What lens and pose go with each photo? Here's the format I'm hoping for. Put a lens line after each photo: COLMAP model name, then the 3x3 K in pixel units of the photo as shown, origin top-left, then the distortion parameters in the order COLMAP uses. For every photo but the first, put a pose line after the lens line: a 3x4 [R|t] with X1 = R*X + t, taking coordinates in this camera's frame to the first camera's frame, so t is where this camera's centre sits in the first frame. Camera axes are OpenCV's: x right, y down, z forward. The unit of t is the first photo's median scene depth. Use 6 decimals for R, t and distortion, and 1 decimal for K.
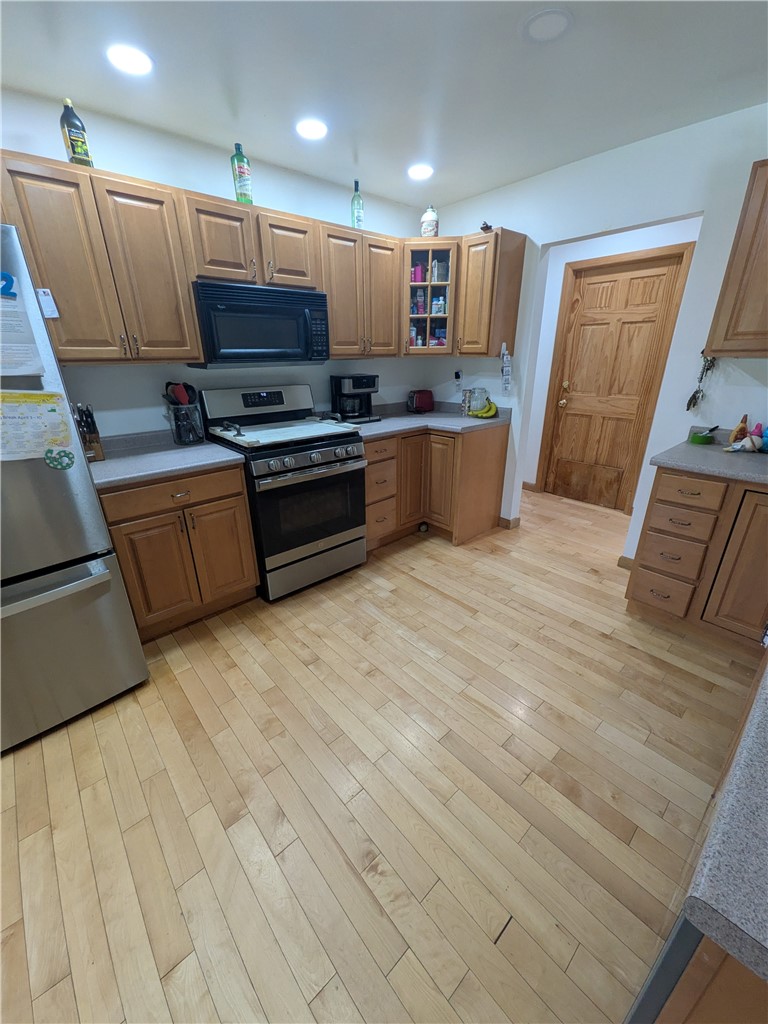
lens RADIAL K [[403.1, 0, 382.6], [0, 403.1, 514.3], [0, 0, 1]] dist [0.006485, 0.000141]
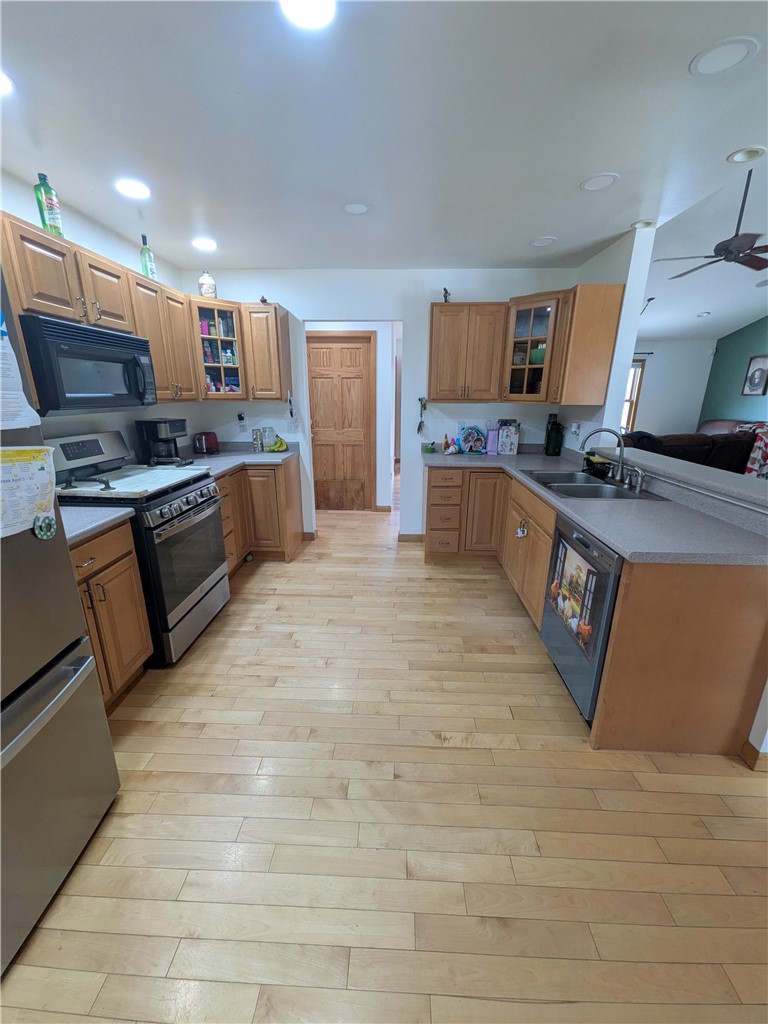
lens RADIAL K [[403.1, 0, 382.6], [0, 403.1, 514.3], [0, 0, 1]] dist [0.006485, 0.000141]
pose [[0.695538, -0.193722, 0.691880, -0.494910], [0.257596, 0.966183, 0.011567, 0.001635], [-0.670724, 0.170180, 0.721920, -0.024591]]
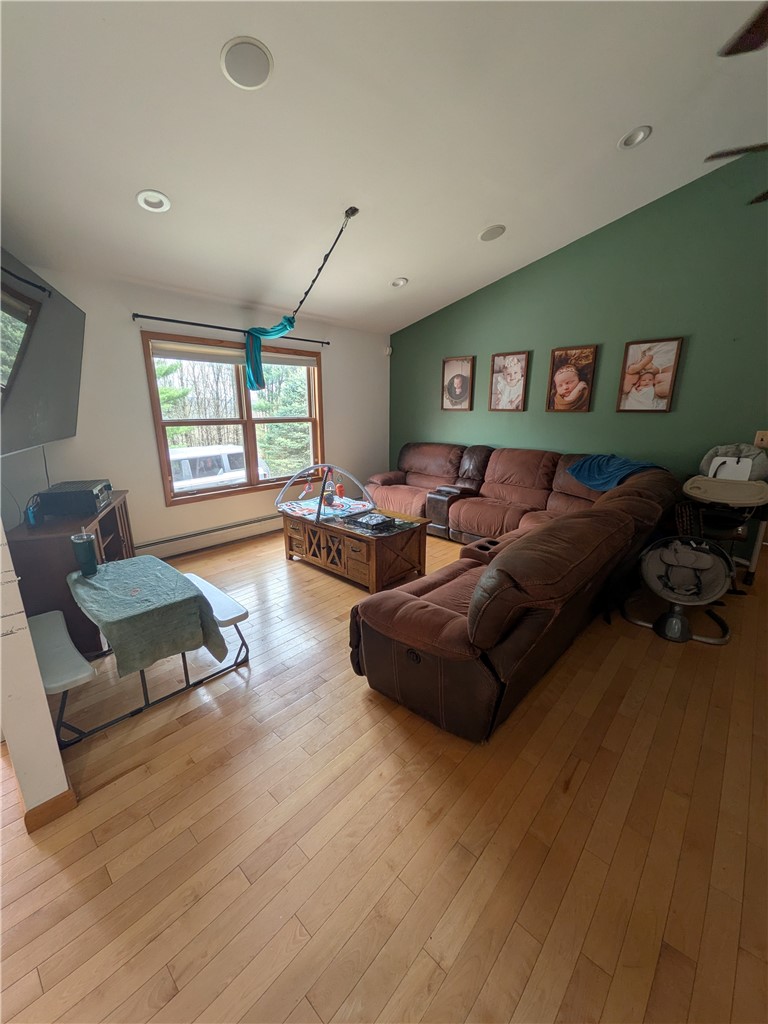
lens RADIAL K [[403.1, 0, 382.6], [0, 403.1, 514.3], [0, 0, 1]] dist [0.006485, 0.000141]
pose [[-0.108712, -0.249556, 0.962239, 1.298735], [0.370208, 0.888182, 0.272175, -0.335505], [-0.922566, 0.385817, -0.004168, 0.714986]]
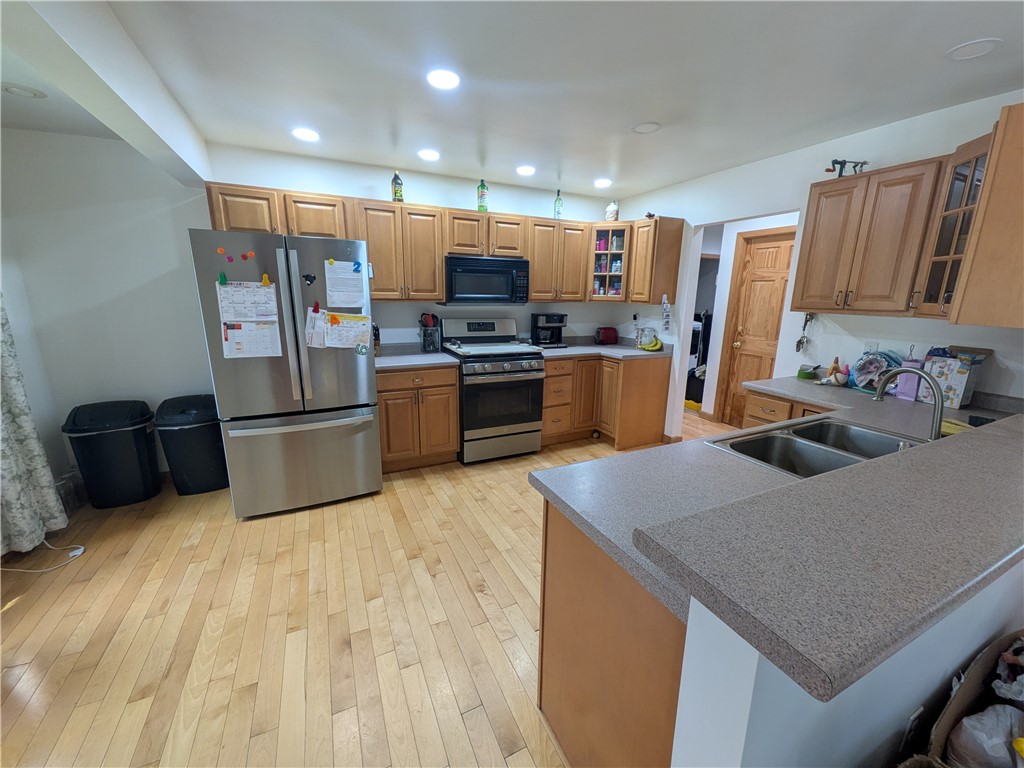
lens RADIAL K [[403.1, 0, 516.0], [0, 403.1, 383.7], [0, 0, 1]] dist [0.006485, 0.000141]
pose [[0.963450, 0.084993, -0.254049, 0.224971], [-0.123903, 0.982183, -0.141294, 0.113194], [0.237513, 0.167607, 0.956815, -0.350227]]
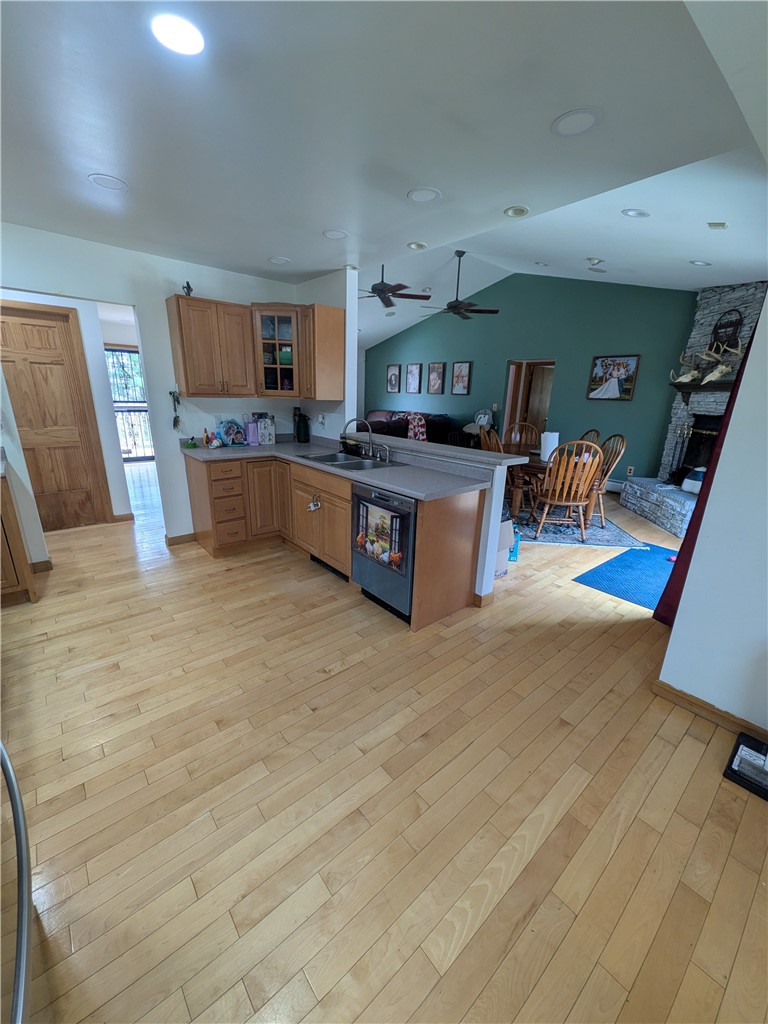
lens RADIAL K [[403.1, 0, 382.6], [0, 403.1, 514.3], [0, 0, 1]] dist [0.006485, 0.000141]
pose [[0.025737, -0.282272, 0.958989, -0.748470], [0.346802, 0.902251, 0.256264, -0.075190], [-0.937585, 0.325984, 0.121114, 0.150909]]
